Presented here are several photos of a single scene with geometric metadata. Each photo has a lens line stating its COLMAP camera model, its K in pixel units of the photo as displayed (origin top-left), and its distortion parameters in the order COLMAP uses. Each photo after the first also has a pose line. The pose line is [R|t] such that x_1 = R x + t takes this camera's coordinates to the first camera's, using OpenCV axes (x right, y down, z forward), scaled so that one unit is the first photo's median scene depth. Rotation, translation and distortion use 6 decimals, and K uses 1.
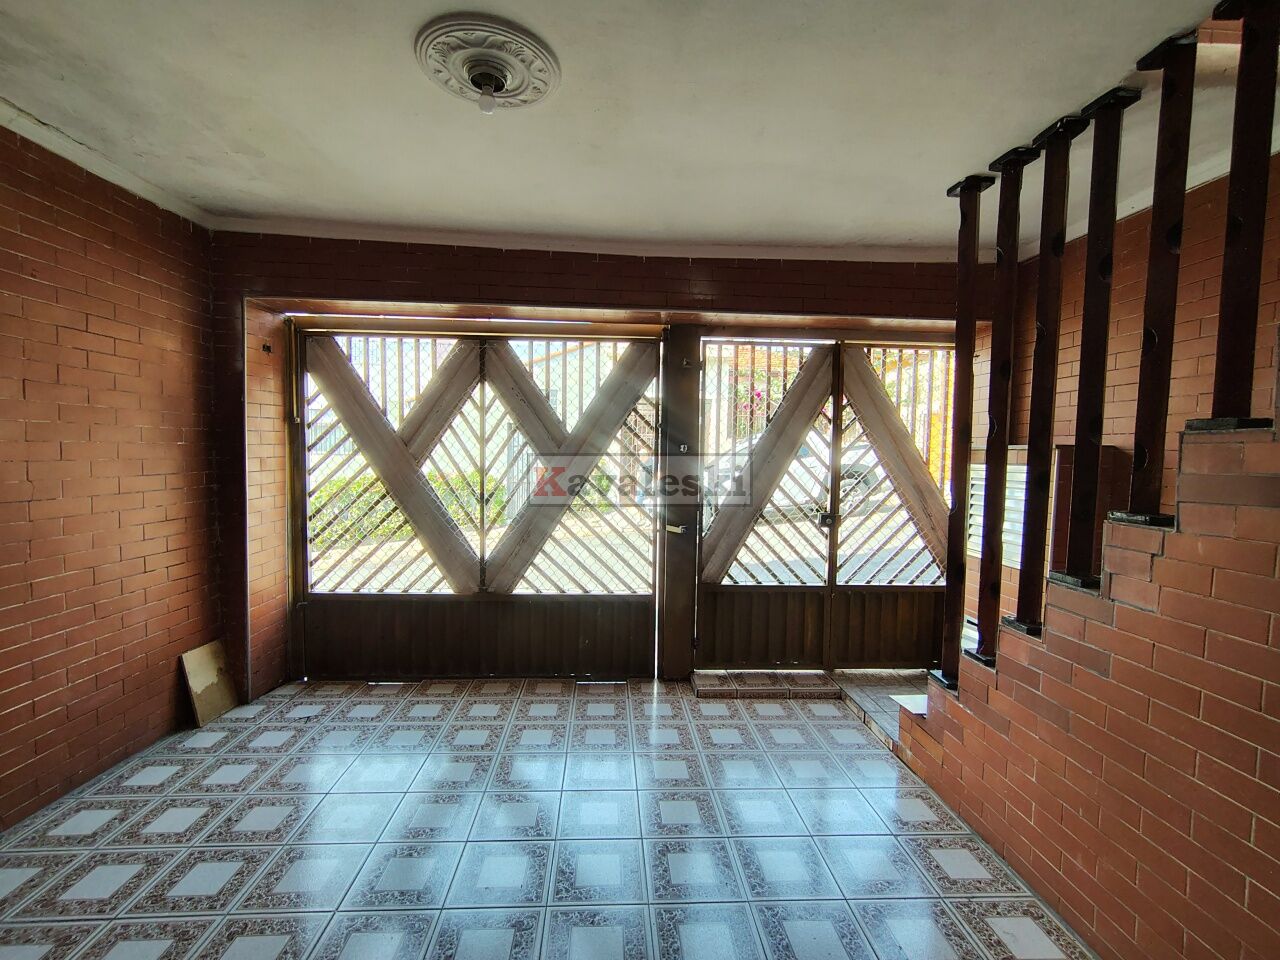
lens RADIAL K [[585.3, 0, 640.5], [0, 585.3, 482.0], [0, 0, 1]] dist [-0.006084, 0.003502]
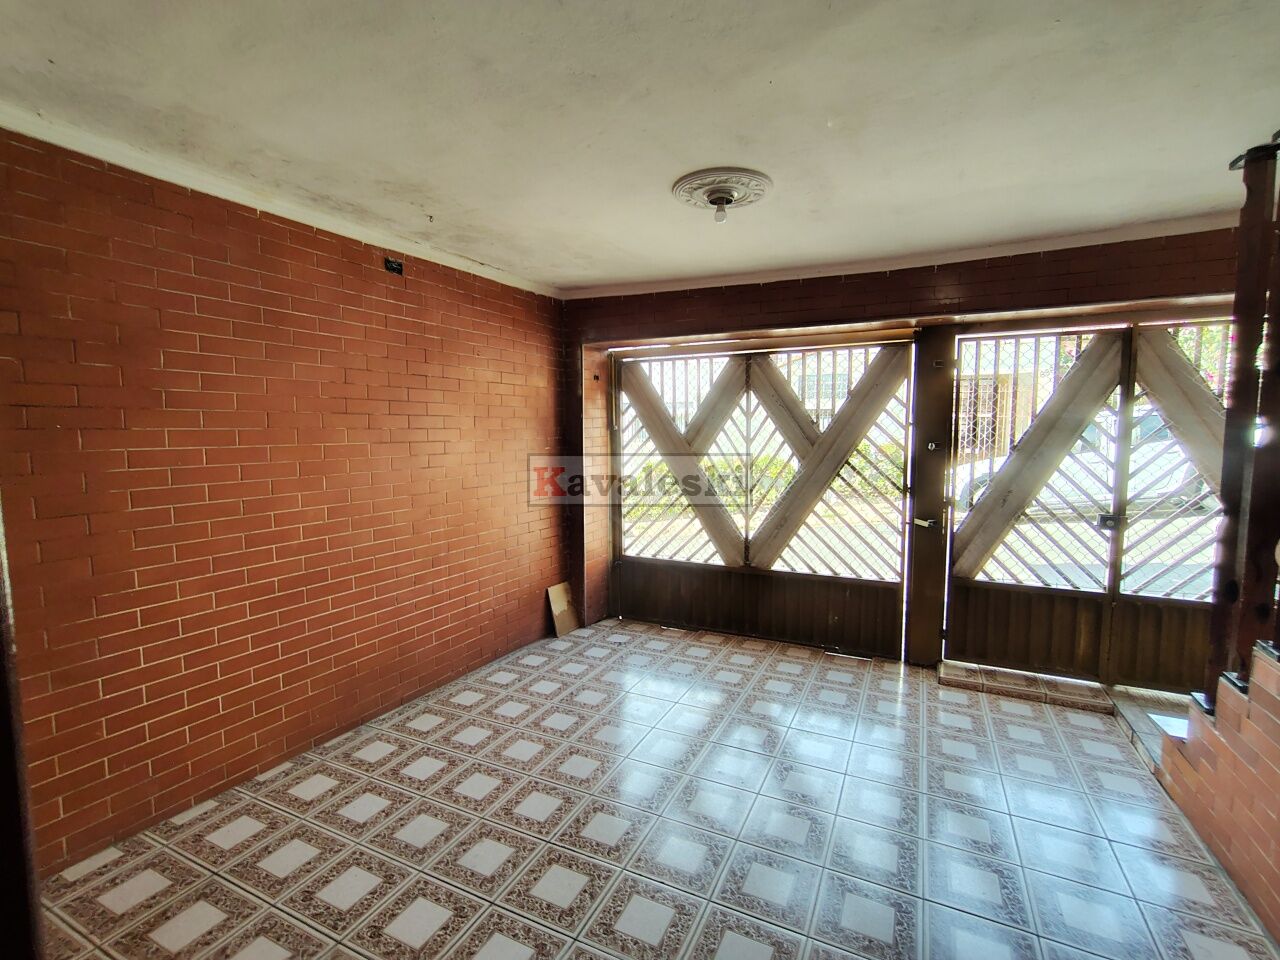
lens RADIAL K [[585.3, 0, 639.7], [0, 585.3, 480.5], [0, 0, 1]] dist [-0.006084, 0.003502]
pose [[0.872002, 0.020797, -0.489060, 0.133013], [-0.004011, 0.999367, 0.035347, -0.031560], [0.489486, -0.028861, 0.871534, -0.166917]]
